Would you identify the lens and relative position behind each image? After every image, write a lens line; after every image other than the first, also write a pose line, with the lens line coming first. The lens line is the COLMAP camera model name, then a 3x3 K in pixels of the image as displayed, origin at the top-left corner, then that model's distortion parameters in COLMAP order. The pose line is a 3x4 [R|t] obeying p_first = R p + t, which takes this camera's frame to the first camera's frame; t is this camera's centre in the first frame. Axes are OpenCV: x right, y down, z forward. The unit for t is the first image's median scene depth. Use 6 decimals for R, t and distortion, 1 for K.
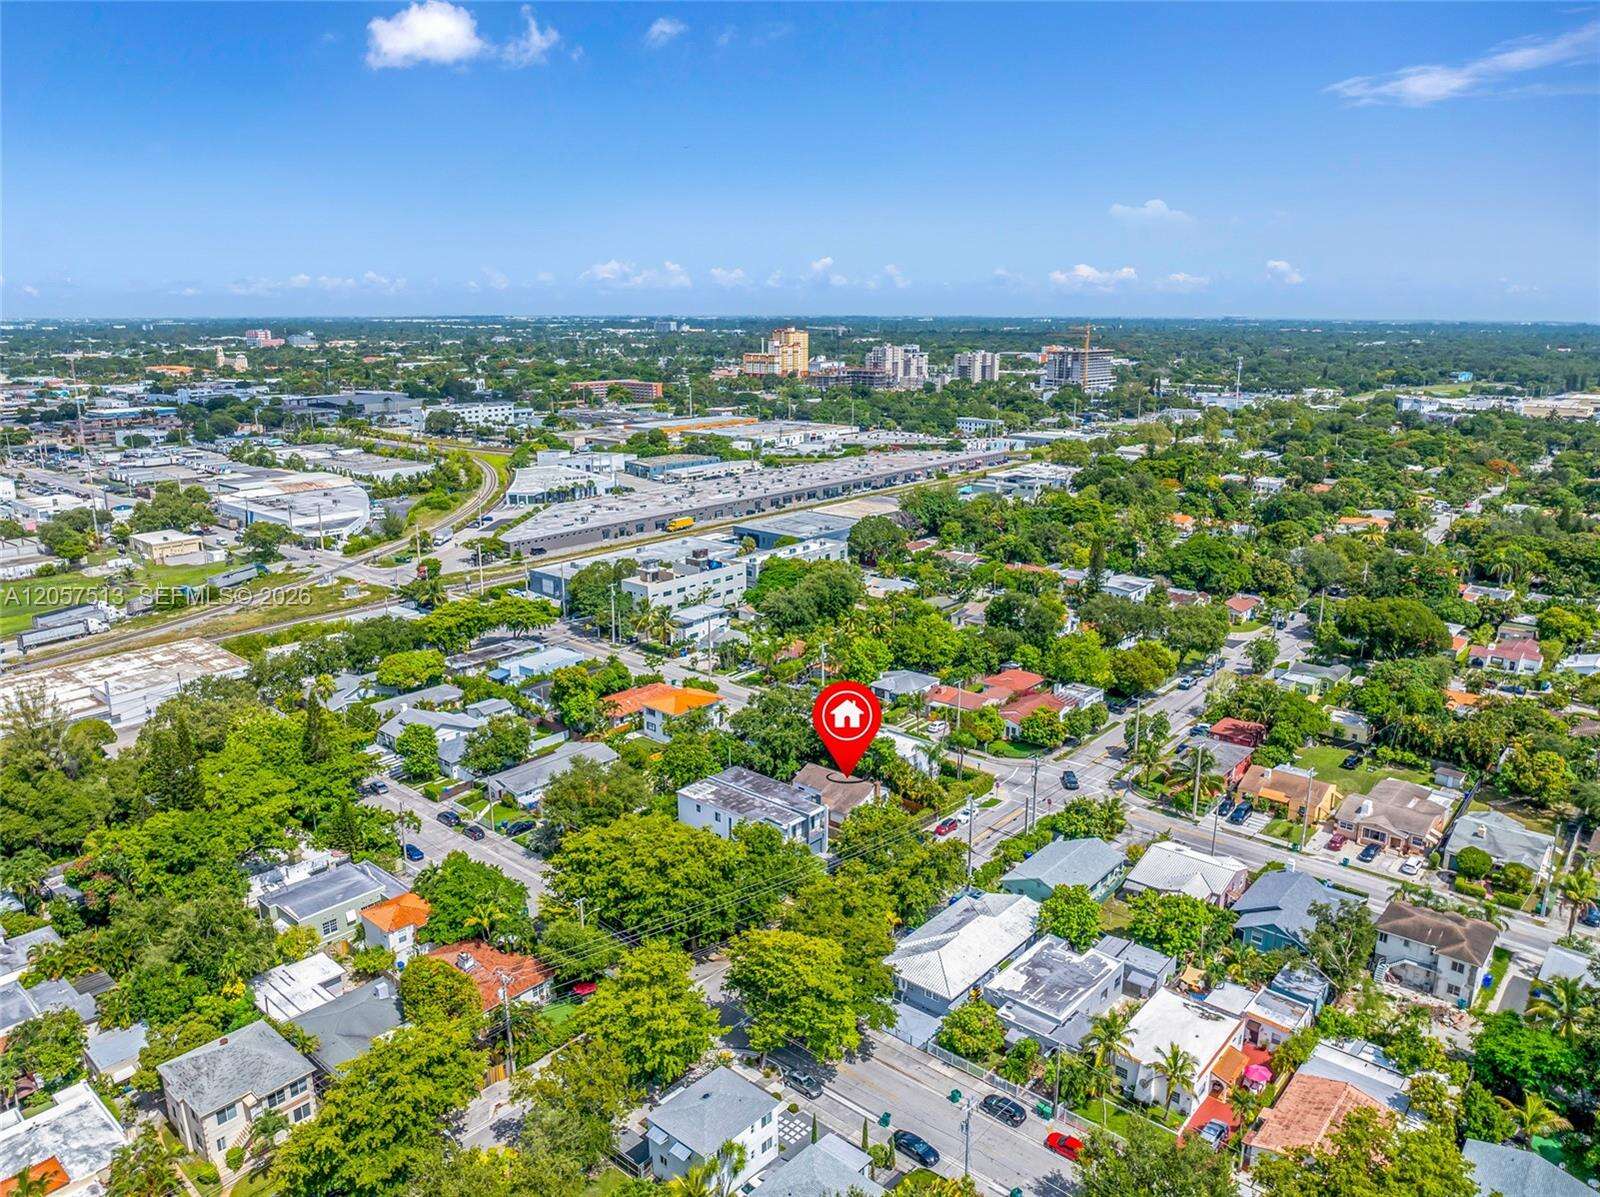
lens RADIAL K [[1126.2, 0, 810.5], [0, 1126.2, 600.8], [0, 0, 1]] dist [-0.034474, 0.001059]
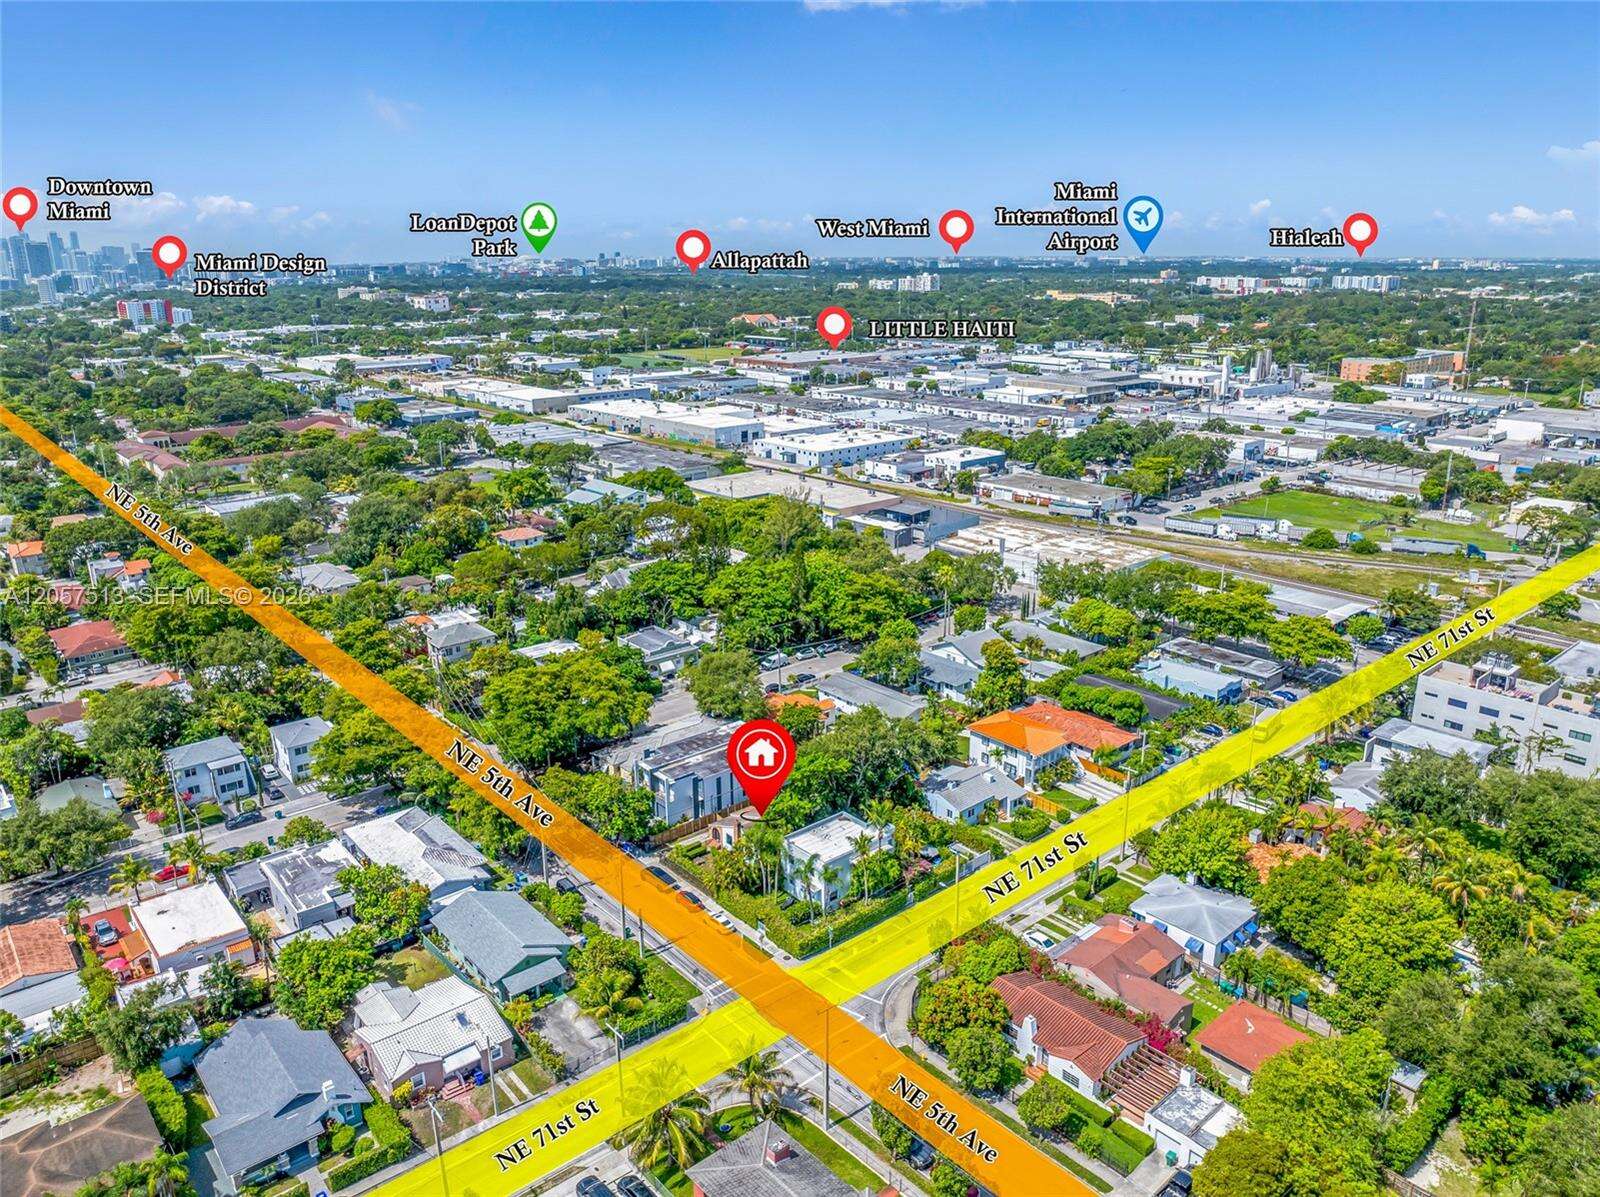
lens RADIAL K [[1134.9, 0, 798.4], [0, 1134.9, 537.8], [0, 0, 1]] dist [-0.029365, -0.003113]
pose [[-0.151774, 0.238735, -0.959151, 0.604747], [-0.239711, 0.932532, 0.270041, -0.206028], [0.958907, 0.270904, -0.084306, 0.782393]]
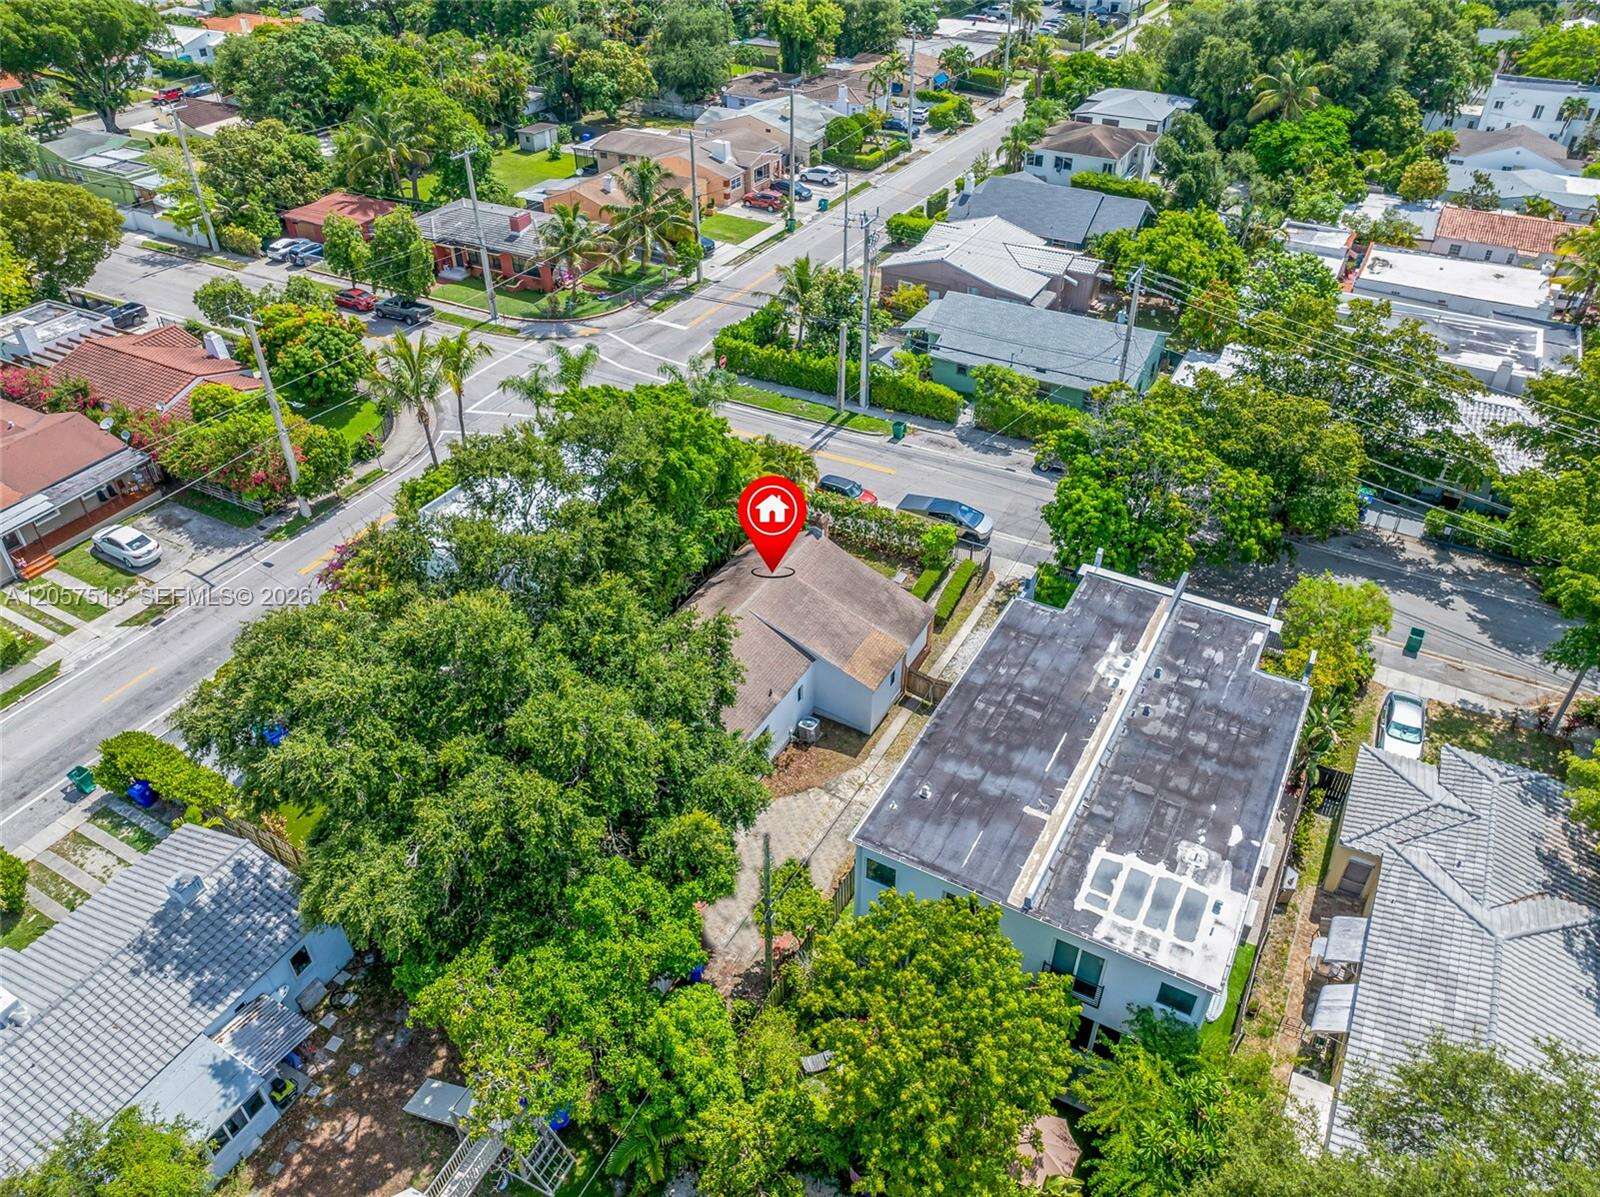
lens RADIAL K [[1119.9, 0, 805.9], [0, 1119.9, 598.5], [0, 0, 1]] dist [-0.033349, 0.004867]
pose [[-0.209986, -0.590375, 0.779335, -0.156606], [0.243133, 0.740535, 0.626493, -0.020829], [-0.946991, 0.321036, -0.011962, 0.750595]]
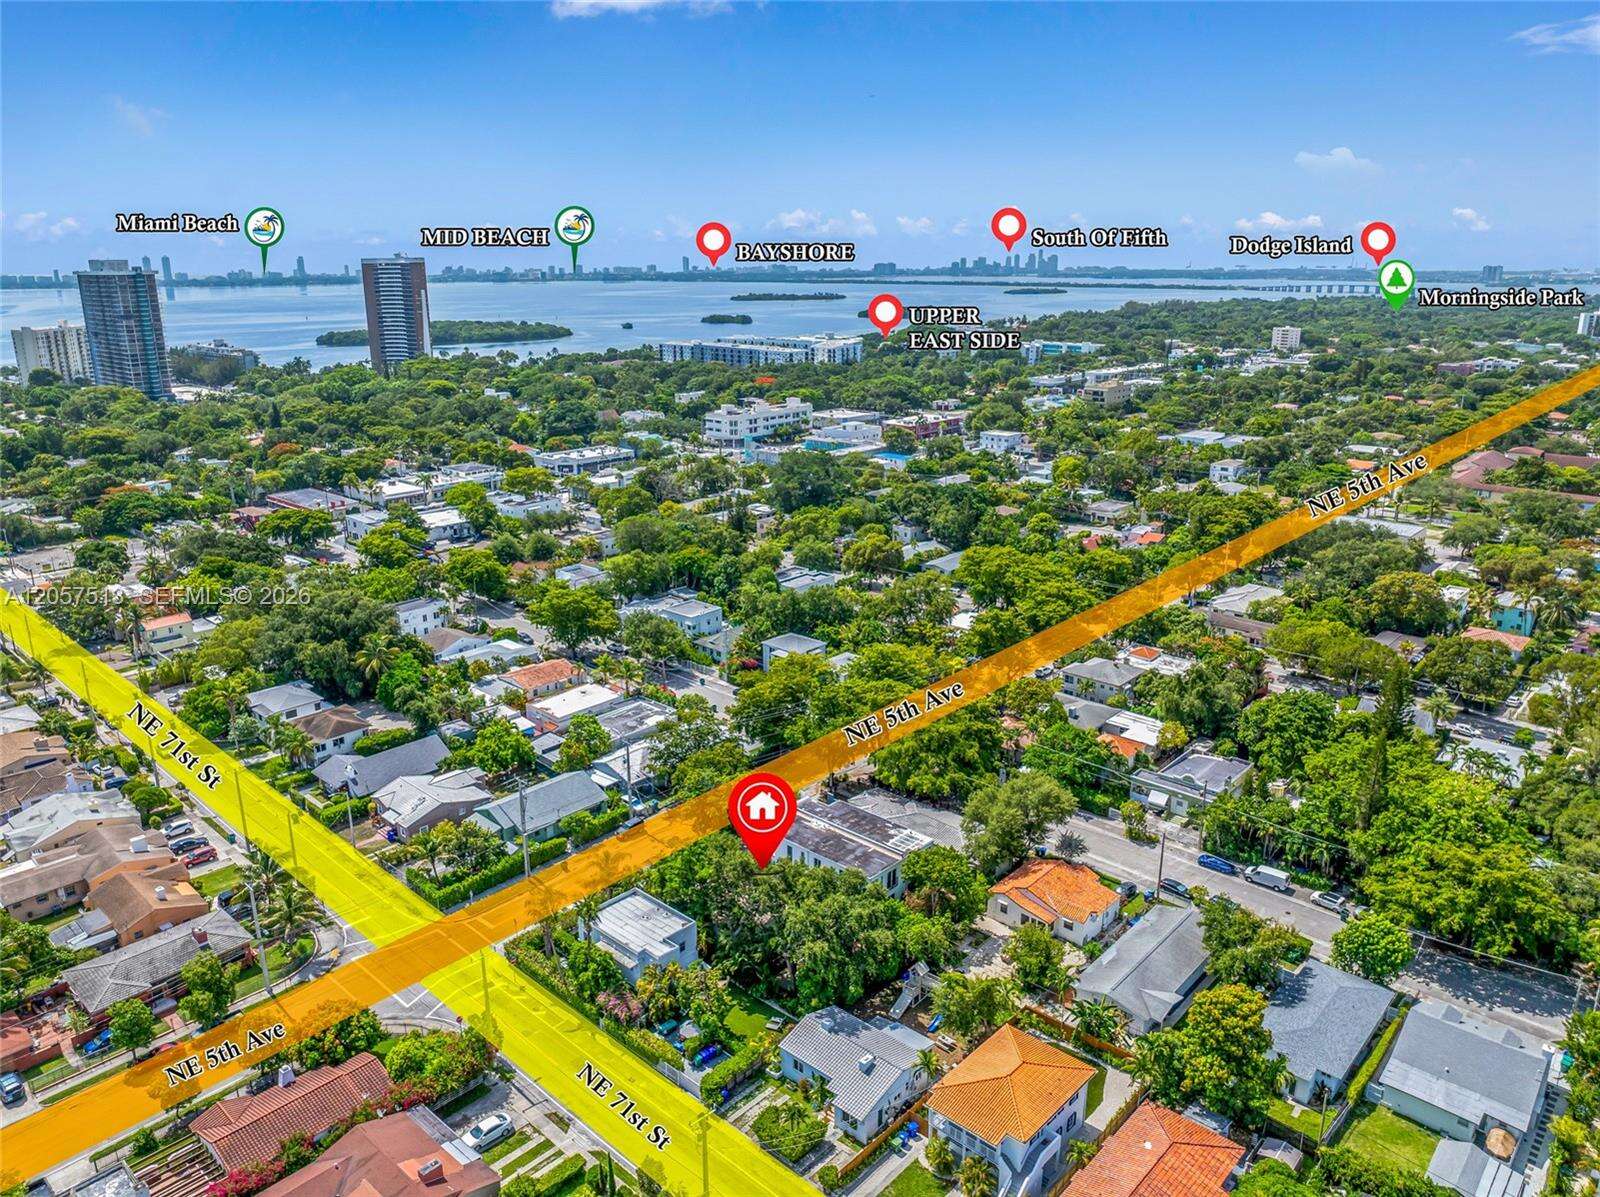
lens RADIAL K [[1126.2, 0, 810.5], [0, 1126.2, 600.8], [0, 0, 1]] dist [-0.034474, 0.001059]
pose [[-0.999470, -0.008352, 0.031452, -0.036003], [0.009111, 0.856031, 0.516844, -0.297907], [-0.031240, 0.516856, -0.855502, 1.162226]]
